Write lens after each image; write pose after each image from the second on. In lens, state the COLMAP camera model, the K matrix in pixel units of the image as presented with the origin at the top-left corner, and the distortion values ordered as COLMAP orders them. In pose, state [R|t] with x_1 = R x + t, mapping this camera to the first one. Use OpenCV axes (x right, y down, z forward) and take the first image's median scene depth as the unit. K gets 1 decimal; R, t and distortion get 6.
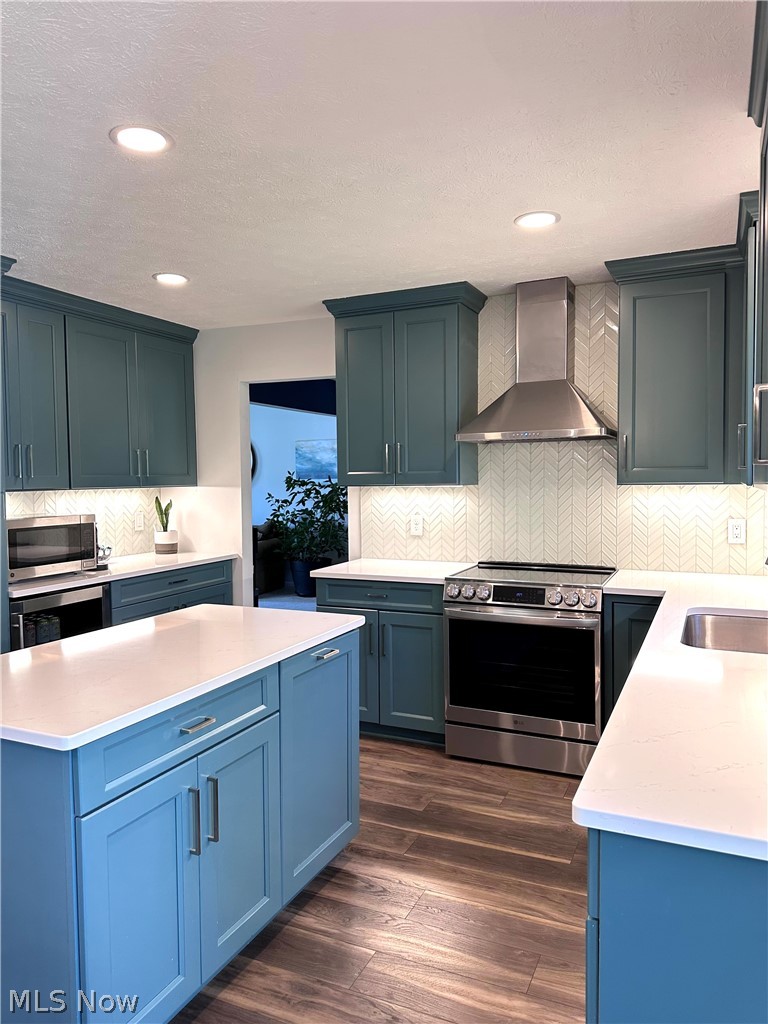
lens RADIAL K [[724.2, 0, 387.9], [0, 724.2, 505.7], [0, 0, 1]] dist [0.043897, -0.049667]
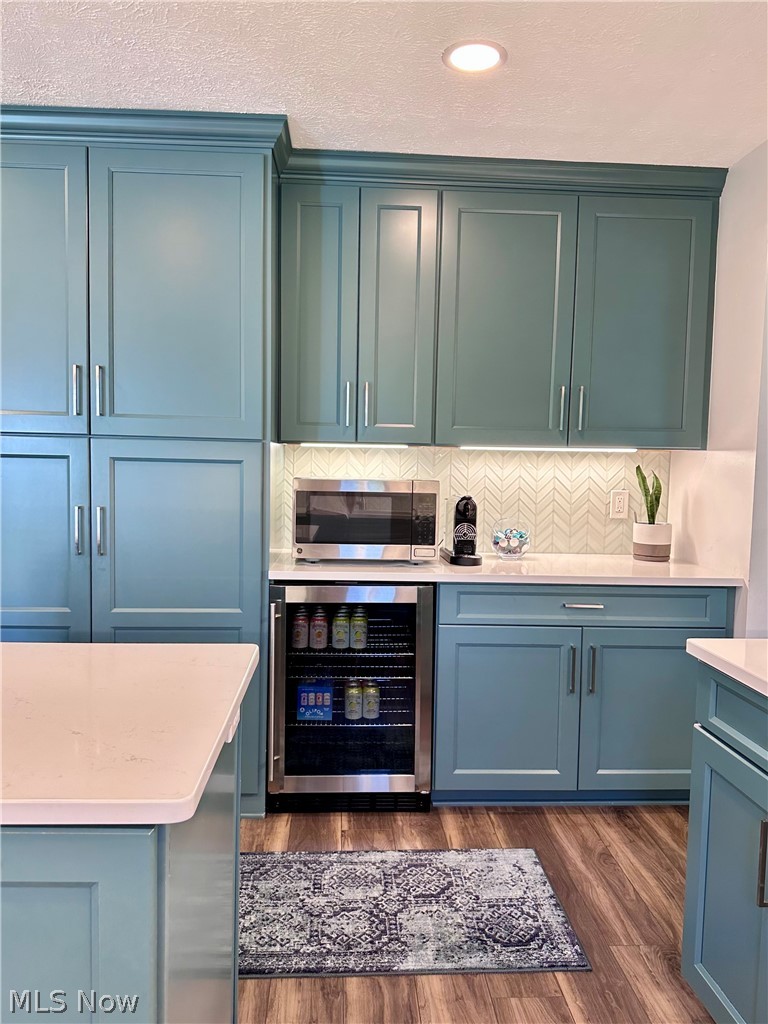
lens RADIAL K [[716.0, 0, 375.4], [0, 716.0, 514.5], [0, 0, 1]] dist [0.108246, -0.145365]
pose [[0.456009, 0.079494, -0.886418, 0.168550], [-0.061770, 0.996428, 0.057582, 0.008492], [0.887829, 0.028496, 0.459291, 0.658702]]
